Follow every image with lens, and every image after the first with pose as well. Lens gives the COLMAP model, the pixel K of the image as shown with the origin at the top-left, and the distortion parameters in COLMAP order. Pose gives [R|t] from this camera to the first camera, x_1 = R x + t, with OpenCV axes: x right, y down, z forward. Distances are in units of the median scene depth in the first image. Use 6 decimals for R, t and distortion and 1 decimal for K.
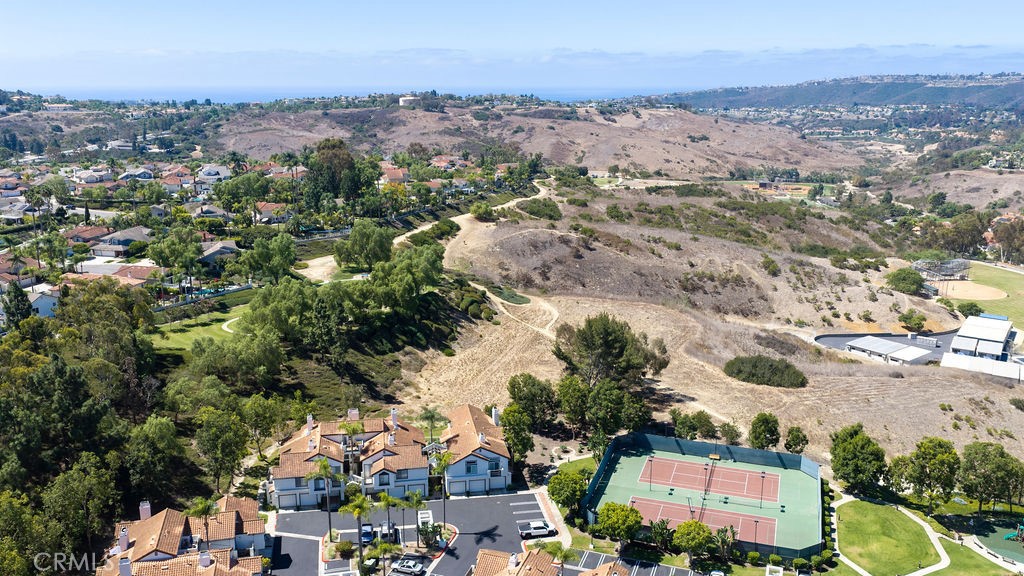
lens RADIAL K [[846.1, 0, 513.5], [0, 846.1, 287.8], [0, 0, 1]] dist [0.032776, -0.064965]
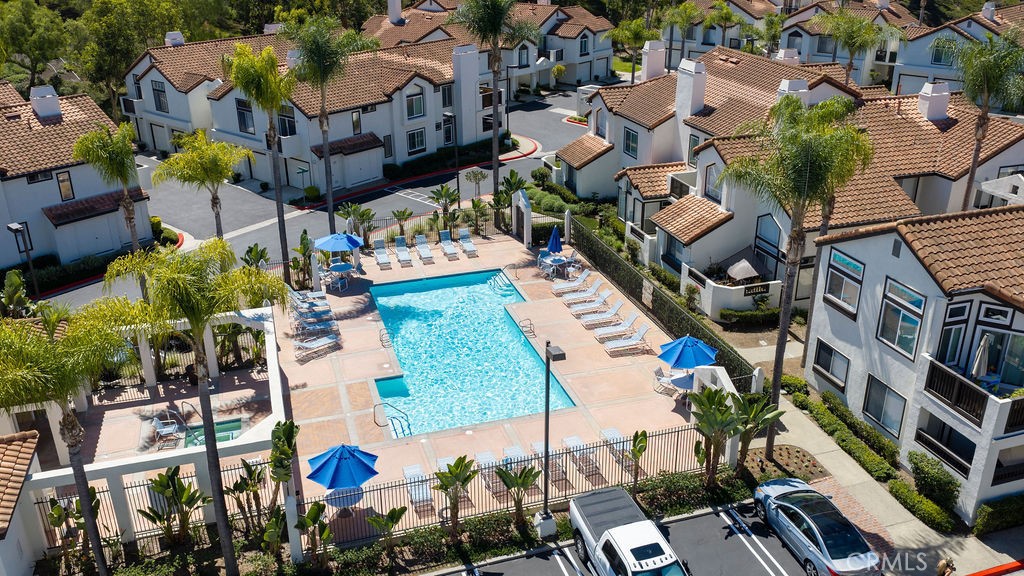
lens RADIAL K [[846.1, 0, 511.7], [0, 846.1, 281.6], [0, 0, 1]] dist [0.032776, -0.064965]
pose [[0.590736, 0.313246, -0.743578, 0.098756], [-0.185867, 0.949610, 0.252379, 0.105905], [0.785166, -0.010883, 0.619190, 0.166678]]
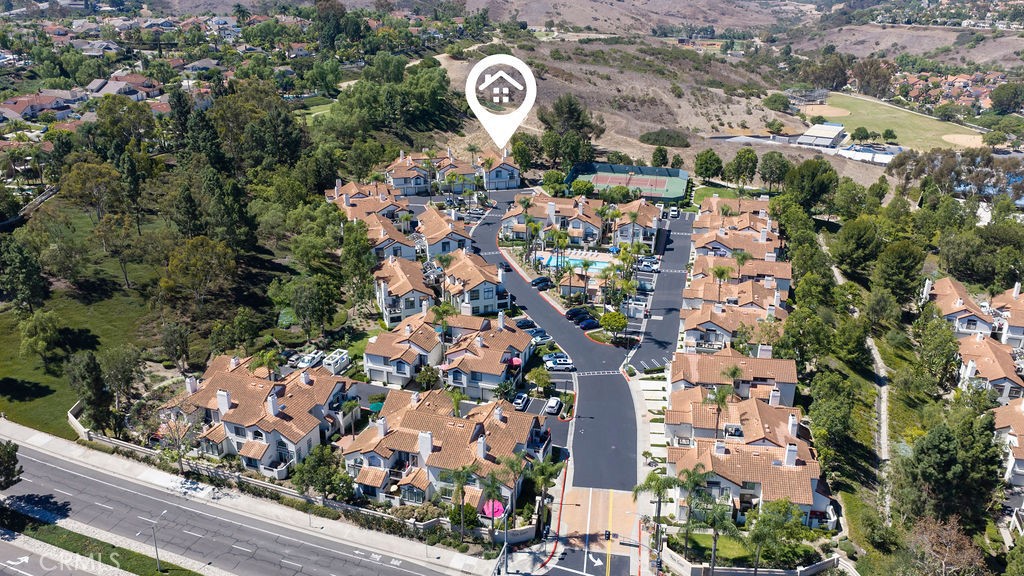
lens RADIAL K [[846.1, 0, 513.2], [0, 846.1, 287.3], [0, 0, 1]] dist [0.032776, -0.064965]
pose [[0.996094, -0.028110, 0.083701, -0.070056], [0.015156, 0.988333, 0.151553, 0.070252], [-0.086985, -0.149692, 0.984899, -0.321646]]
